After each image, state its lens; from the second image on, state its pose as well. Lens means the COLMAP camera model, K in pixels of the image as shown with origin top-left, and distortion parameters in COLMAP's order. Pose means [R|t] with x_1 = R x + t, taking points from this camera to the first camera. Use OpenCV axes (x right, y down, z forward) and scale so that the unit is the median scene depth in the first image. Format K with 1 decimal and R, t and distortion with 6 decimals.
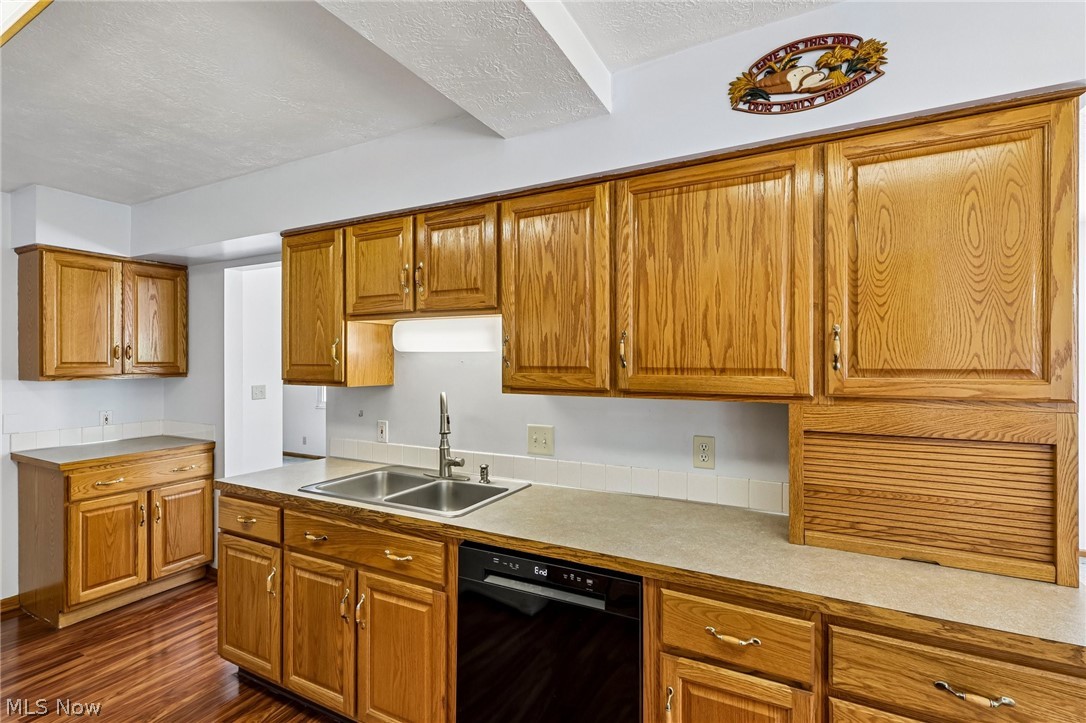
lens RADIAL K [[502.5, 0, 542.0], [0, 502.5, 361.3], [0, 0, 1]] dist [-0.001790, 0.001010]
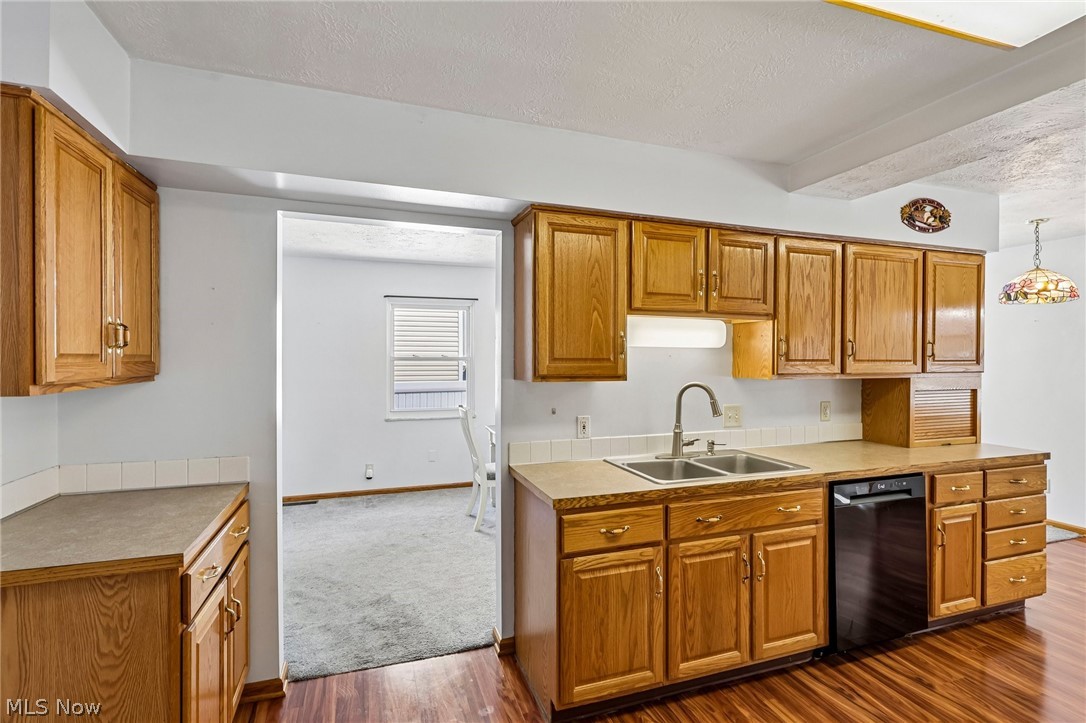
lens RADIAL K [[502.5, 0, 539.9], [0, 502.5, 361.5], [0, 0, 1]] dist [-0.001790, 0.001010]
pose [[0.687882, -0.003217, 0.725815, -1.419154], [-0.002259, 0.999976, 0.006573, 0.007684], [-0.725819, -0.006161, 0.687858, 0.509861]]
